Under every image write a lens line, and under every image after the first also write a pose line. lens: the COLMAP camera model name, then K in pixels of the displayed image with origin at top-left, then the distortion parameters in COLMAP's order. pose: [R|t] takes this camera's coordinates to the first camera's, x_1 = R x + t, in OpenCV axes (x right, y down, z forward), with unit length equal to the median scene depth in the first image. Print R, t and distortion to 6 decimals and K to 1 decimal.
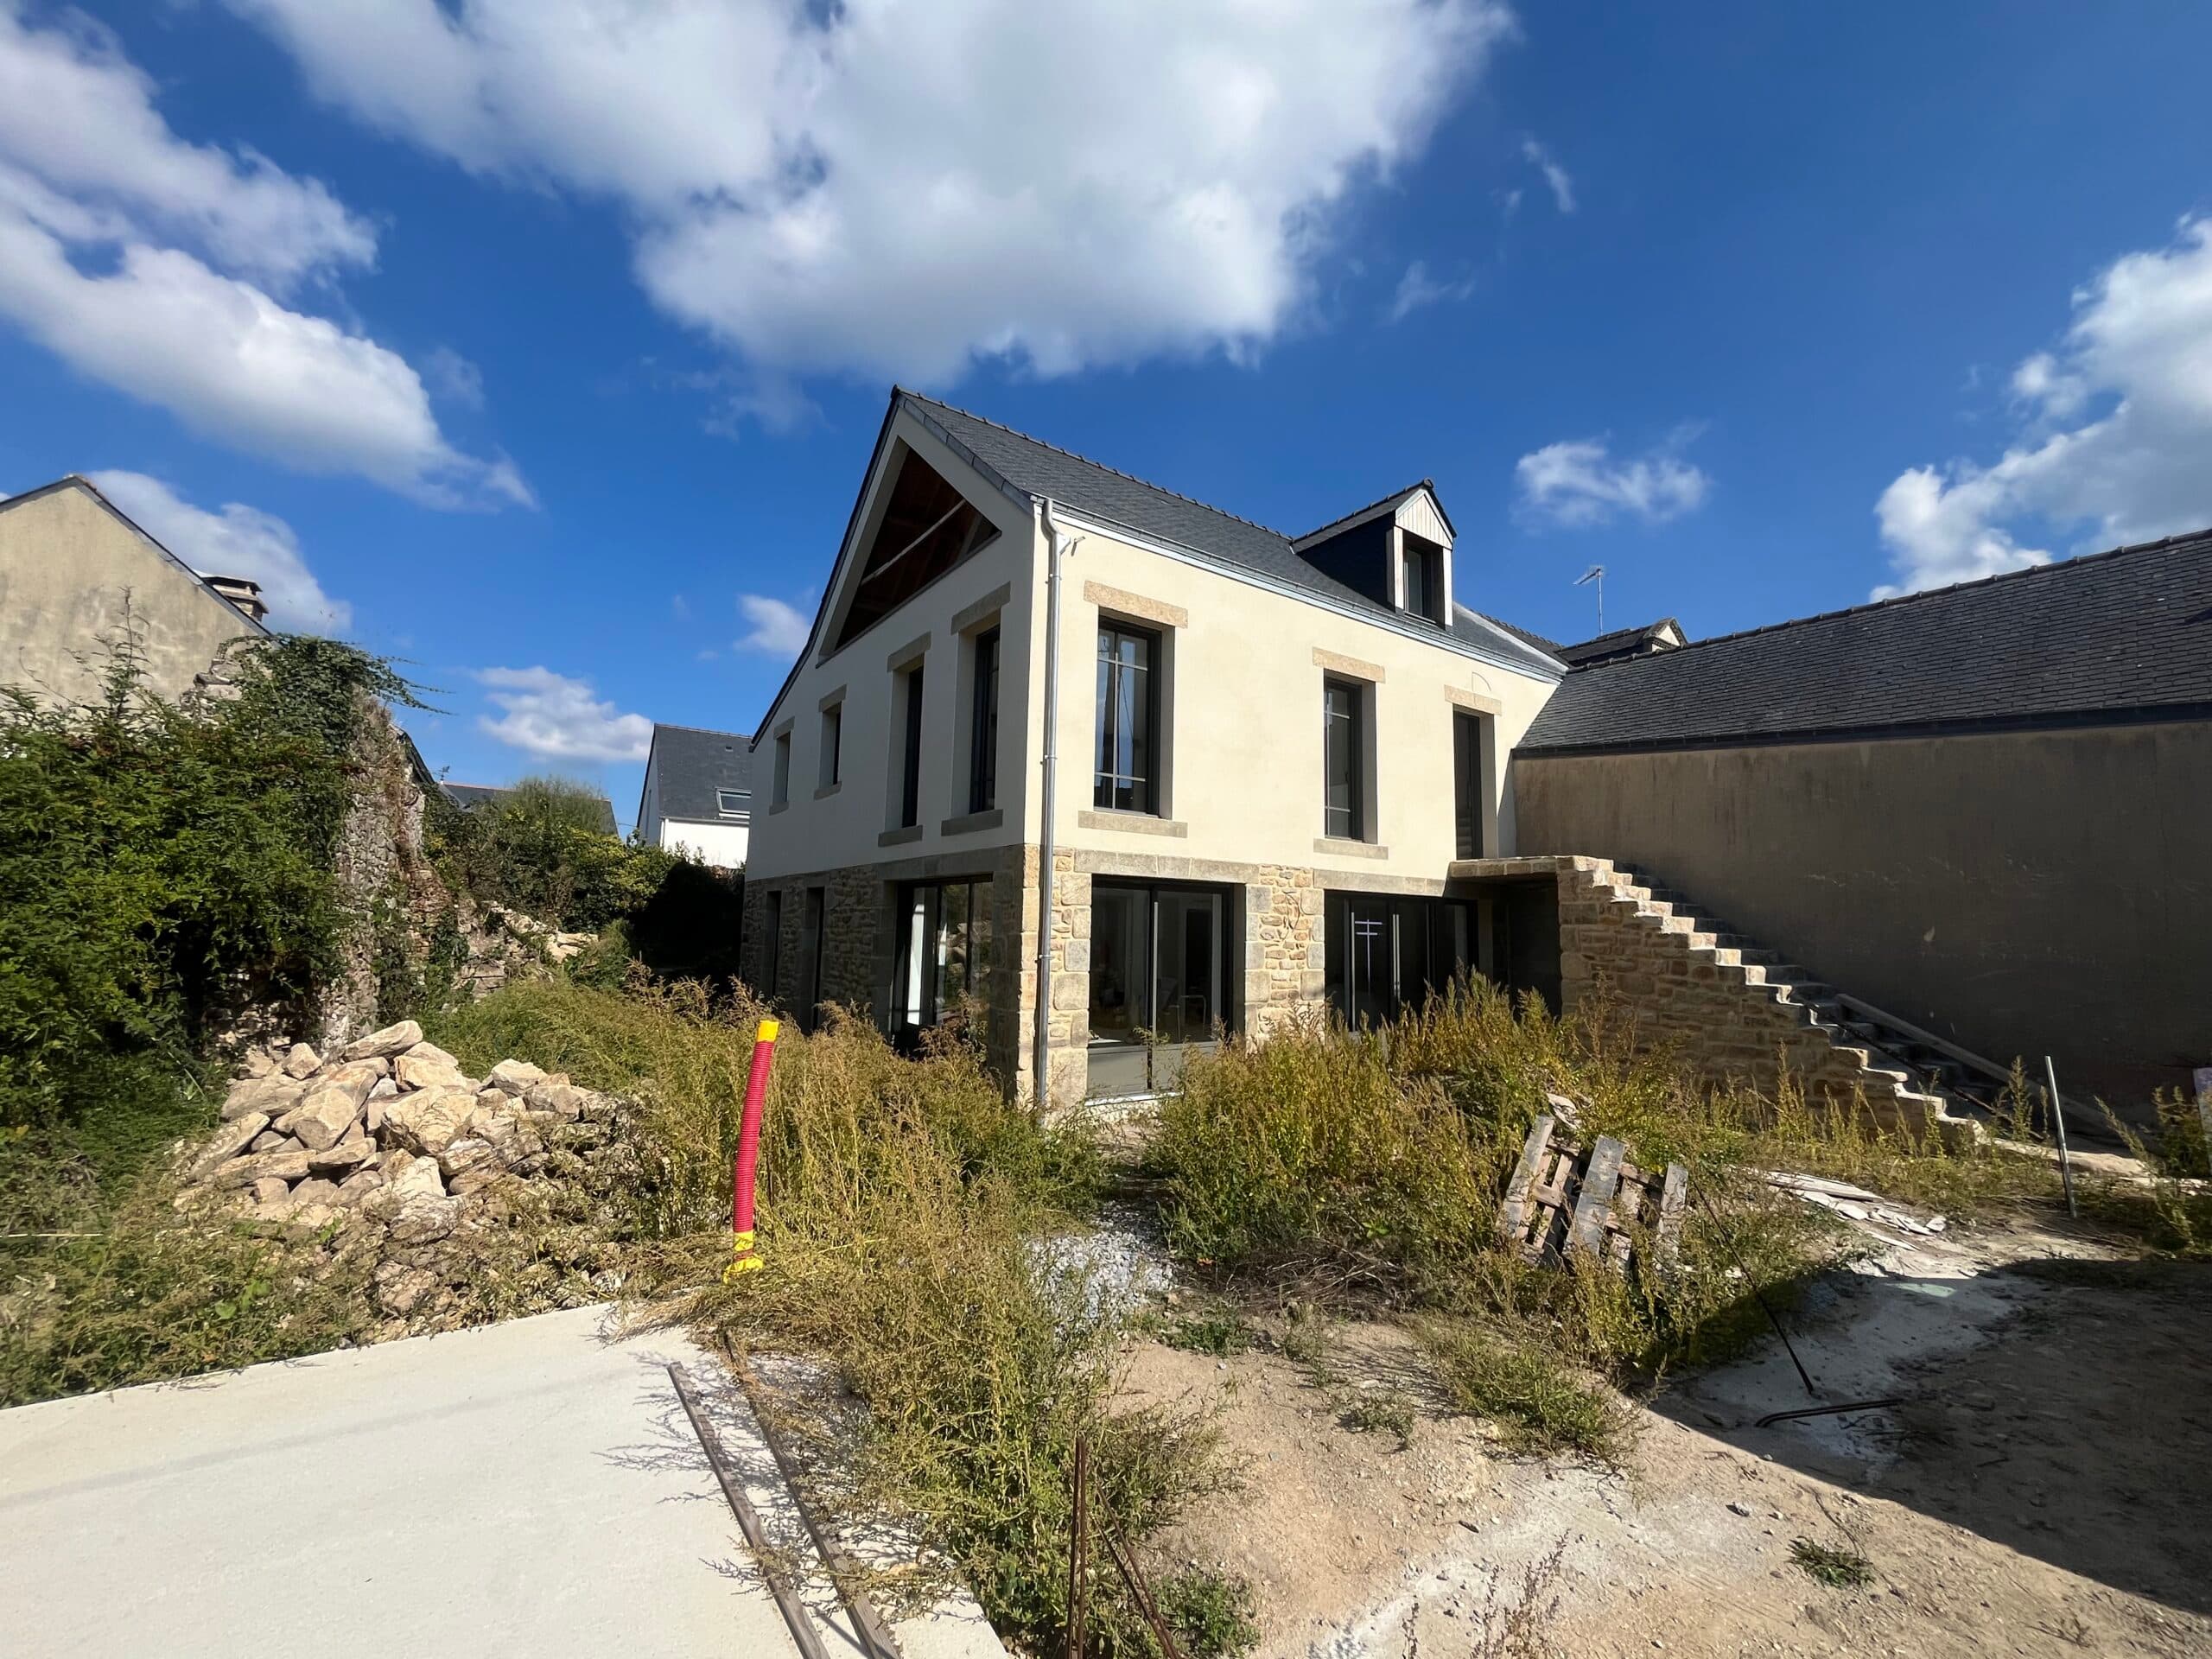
lens RADIAL K [[895.8, 0, 1103.6], [0, 895.8, 829.0], [0, 0, 1]] dist [-0.000109, -0.000112]
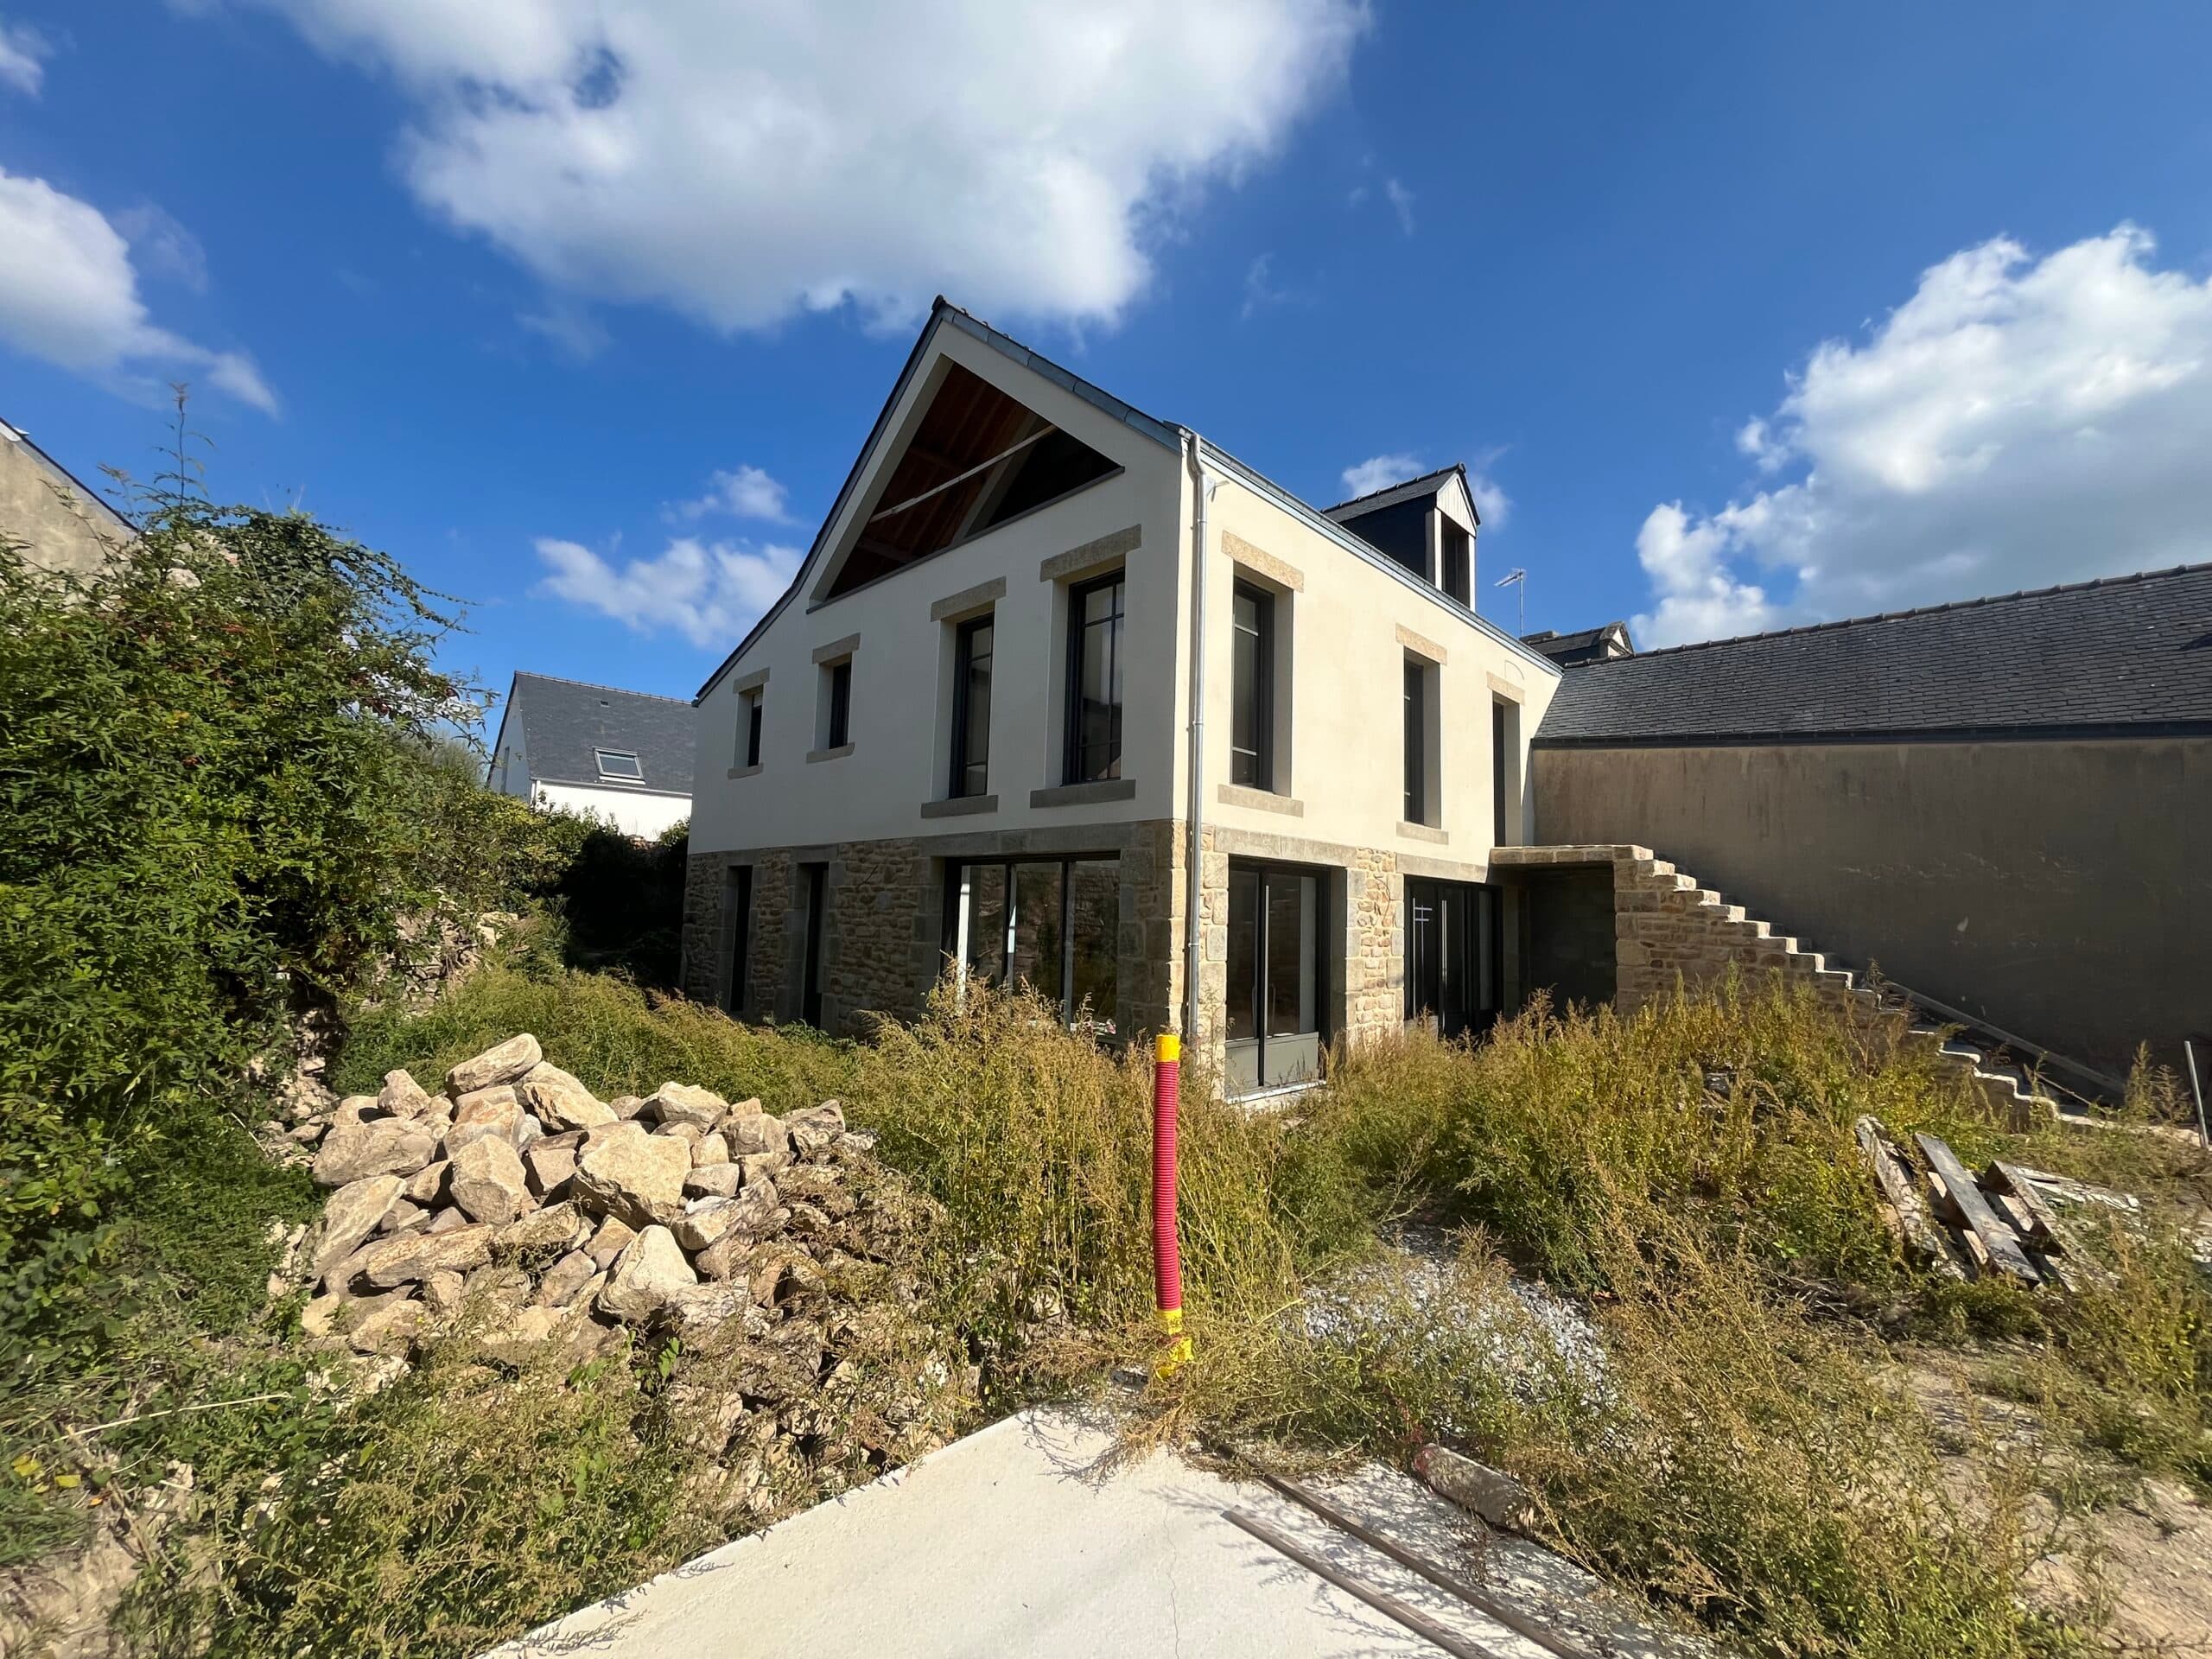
lens RADIAL K [[895.8, 0, 1103.6], [0, 895.8, 829.0], [0, 0, 1]] dist [-0.000109, -0.000112]
pose [[0.983658, 0.024334, 0.178396, -0.268908], [-0.028235, 0.999414, 0.019359, 0.009471], [-0.177820, -0.024080, 0.983768, 0.113153]]
